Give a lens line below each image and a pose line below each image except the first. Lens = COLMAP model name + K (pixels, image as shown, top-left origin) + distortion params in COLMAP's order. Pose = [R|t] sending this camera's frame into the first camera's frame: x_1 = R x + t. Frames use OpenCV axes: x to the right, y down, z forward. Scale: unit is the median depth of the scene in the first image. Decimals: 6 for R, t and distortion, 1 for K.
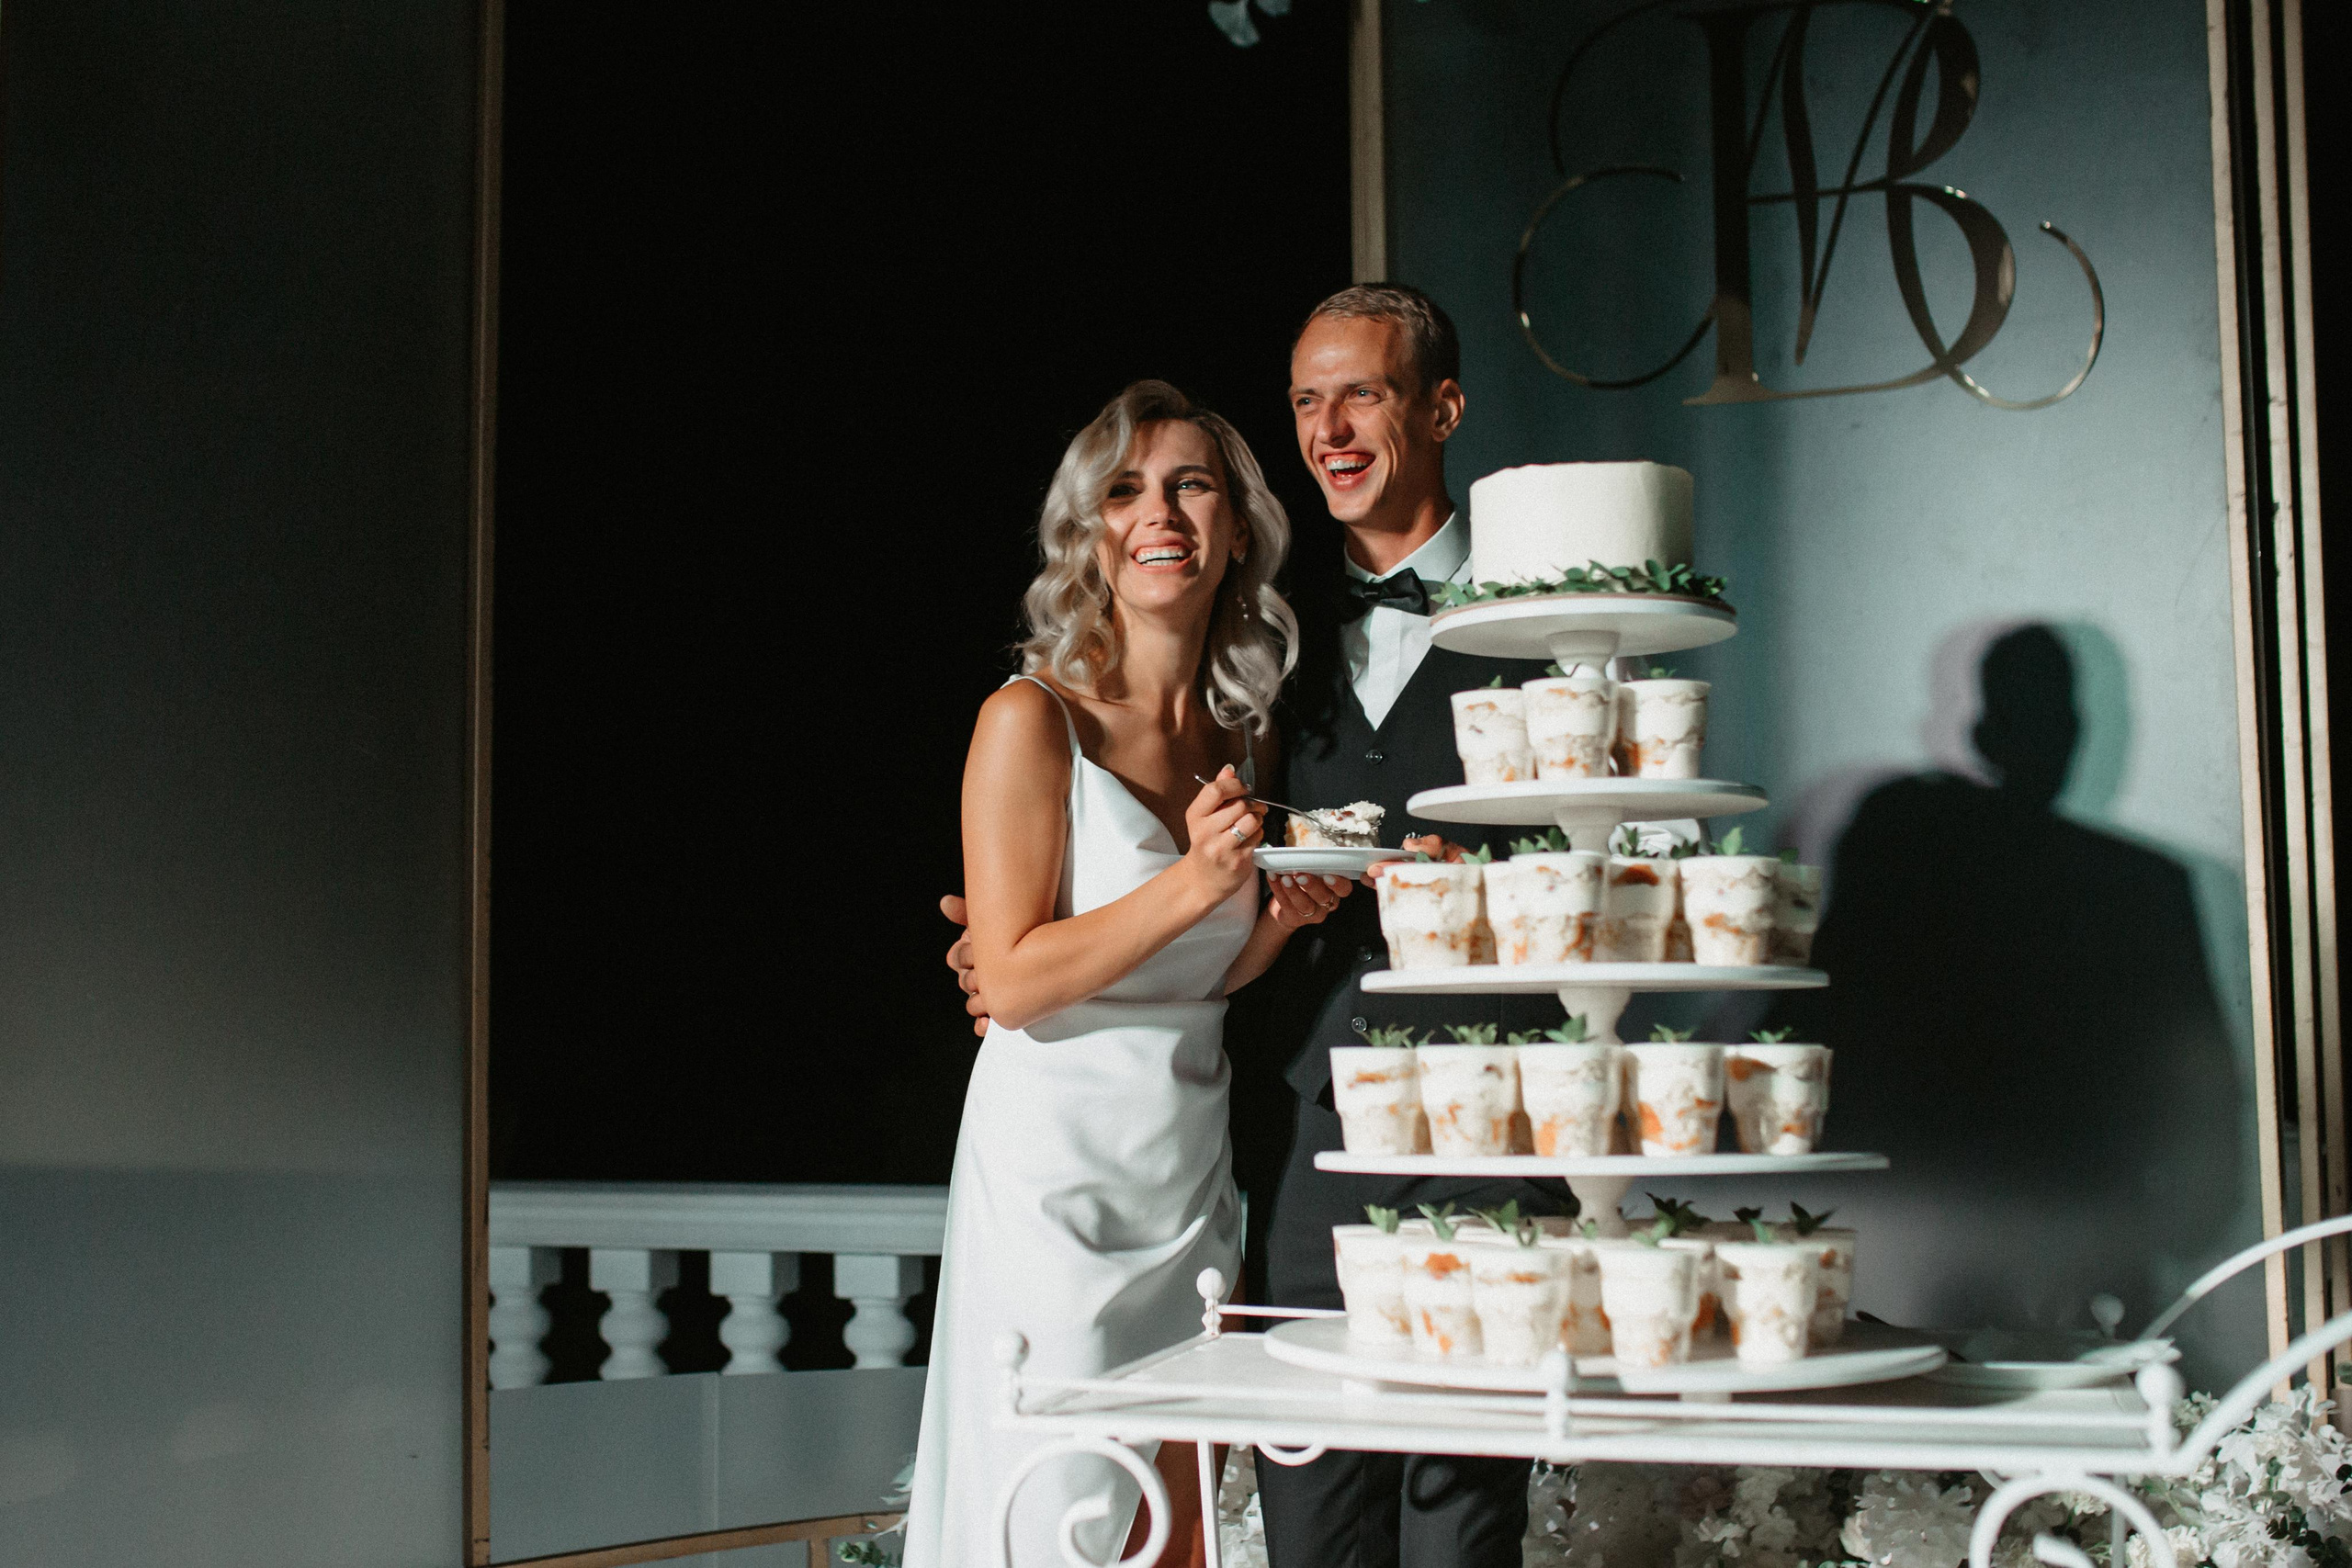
lens RADIAL K [[2797.3, 0, 1176.0], [0, 2797.3, 784.0], [0, 0, 1]] dist [-0.047295, 0.052520]
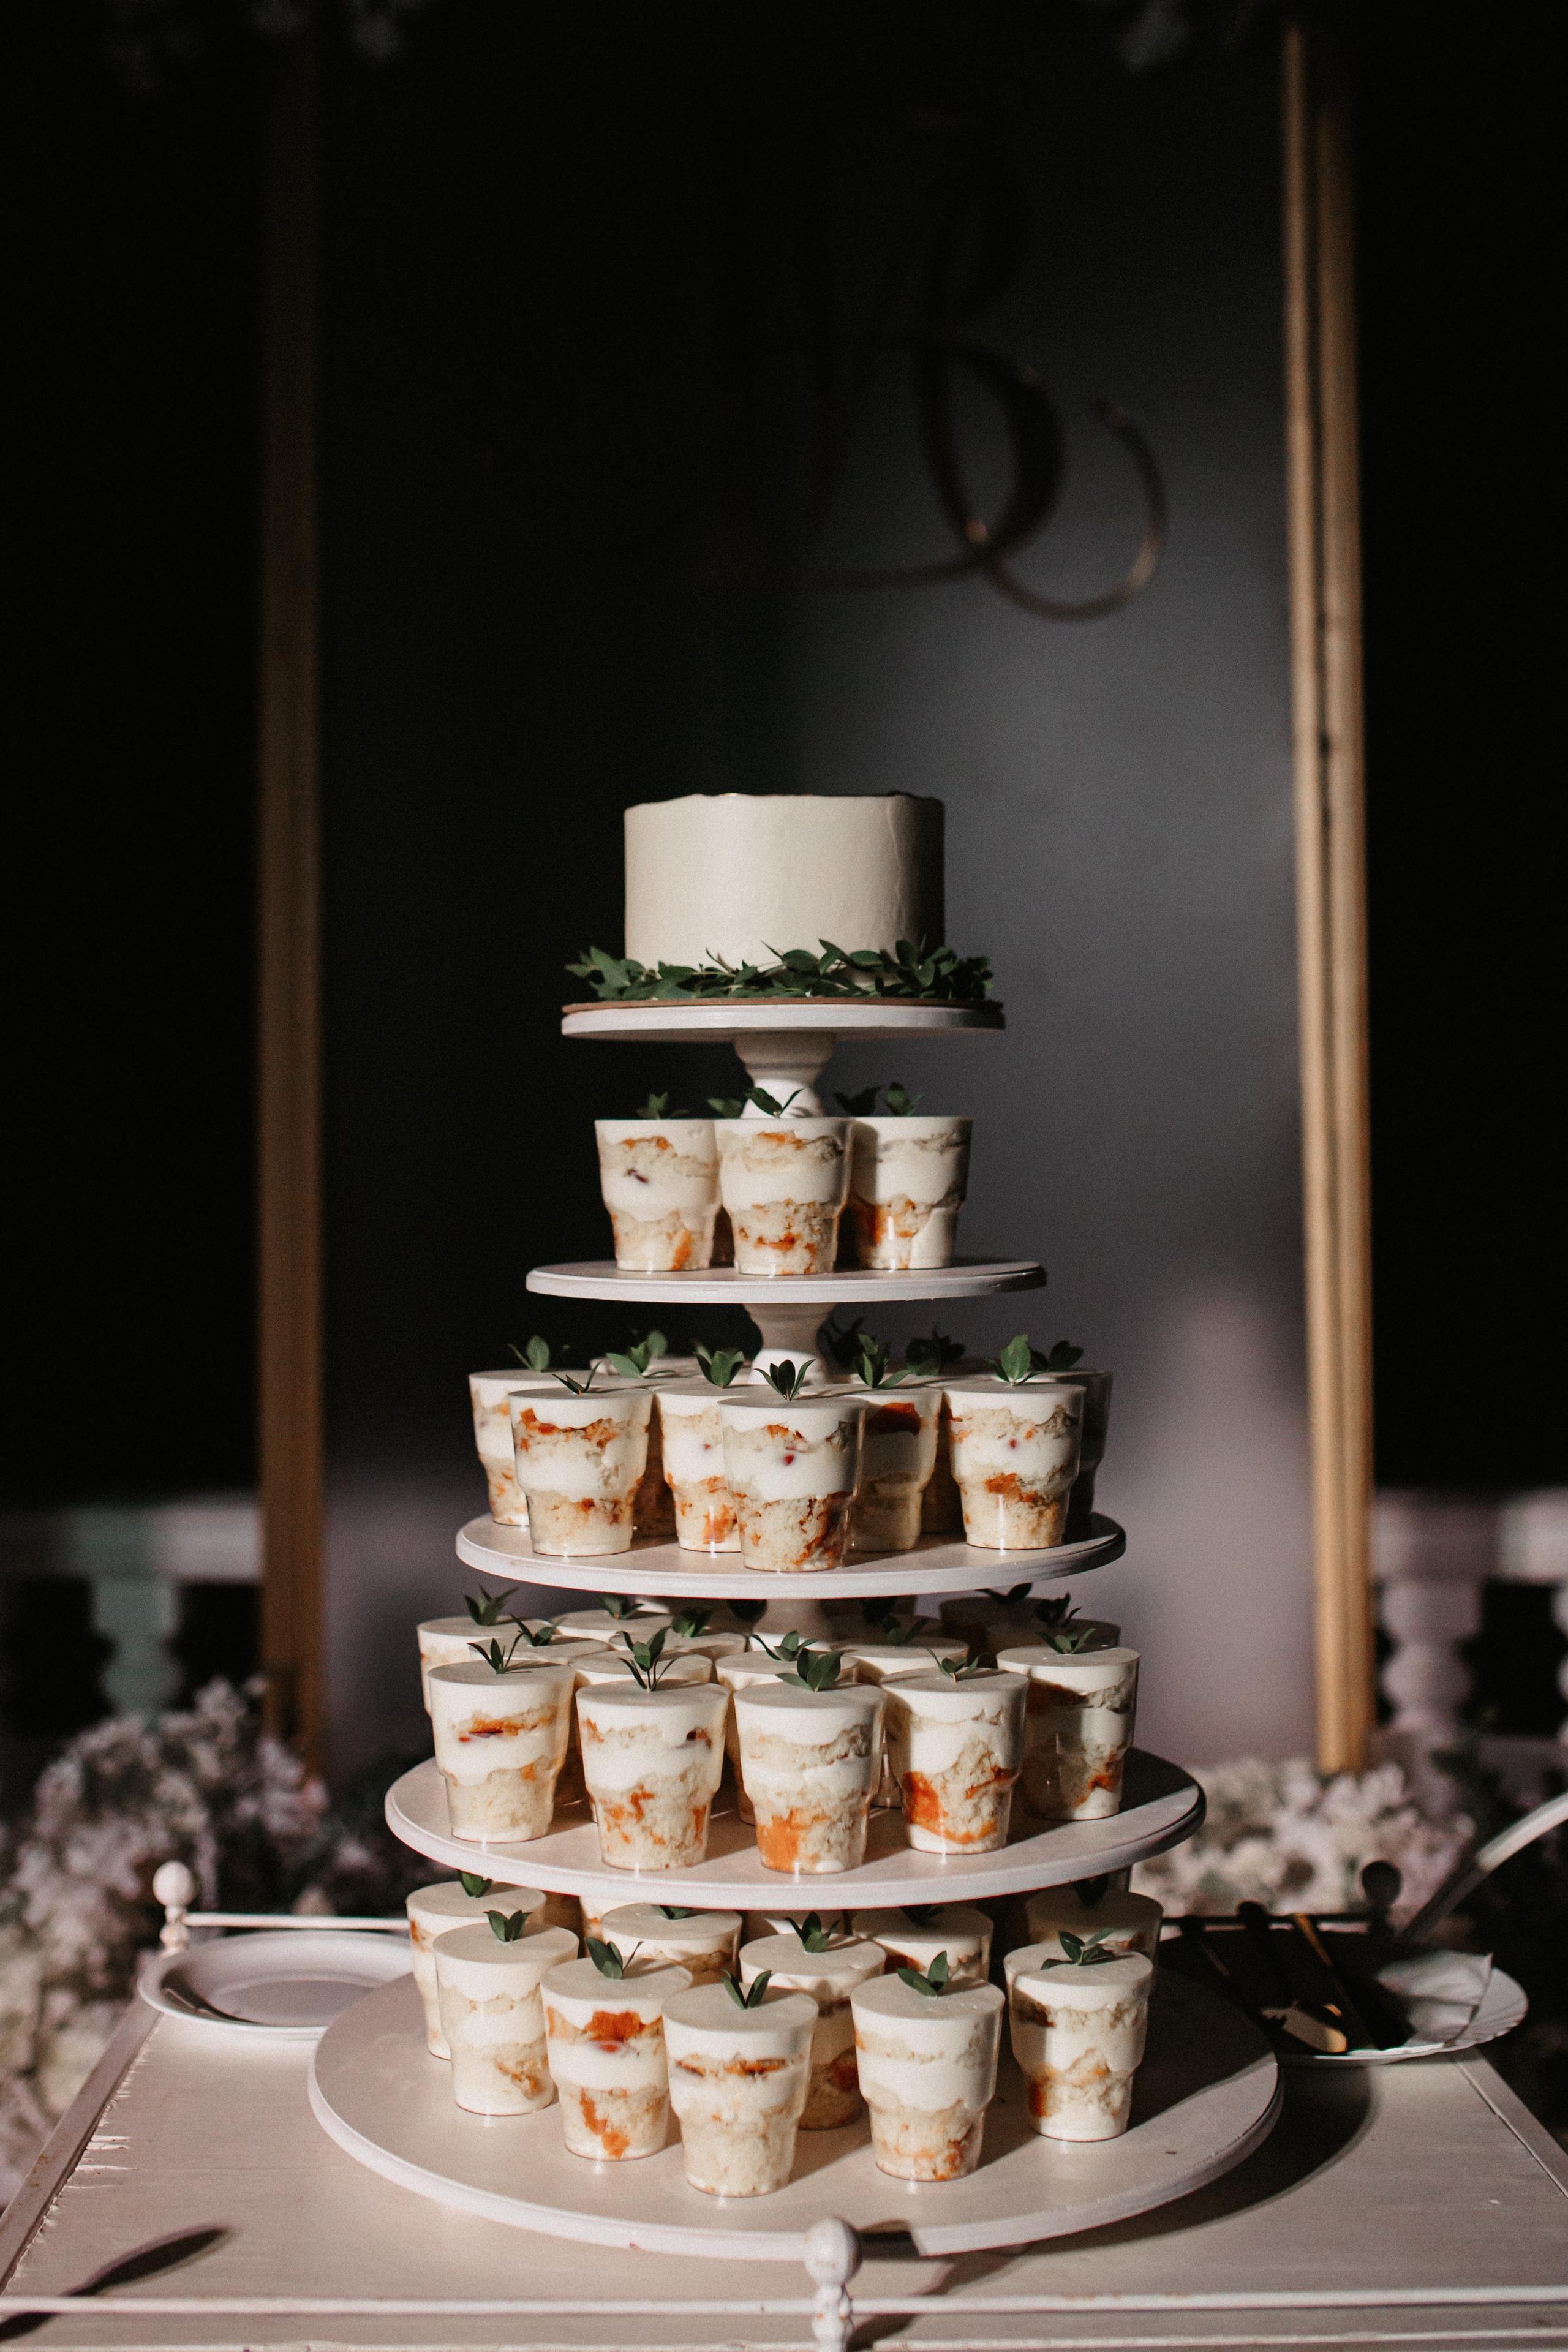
lens RADIAL K [[2797.6, 0, 784.3], [0, 2797.6, 994.9], [0, 0, 1]] dist [-0.047295, 0.052520]
pose [[0.955698, 0.014608, 0.293986, -0.060802], [-0.028701, 0.998633, 0.043680, -0.097632], [-0.292946, -0.050182, 0.954811, 0.357172]]
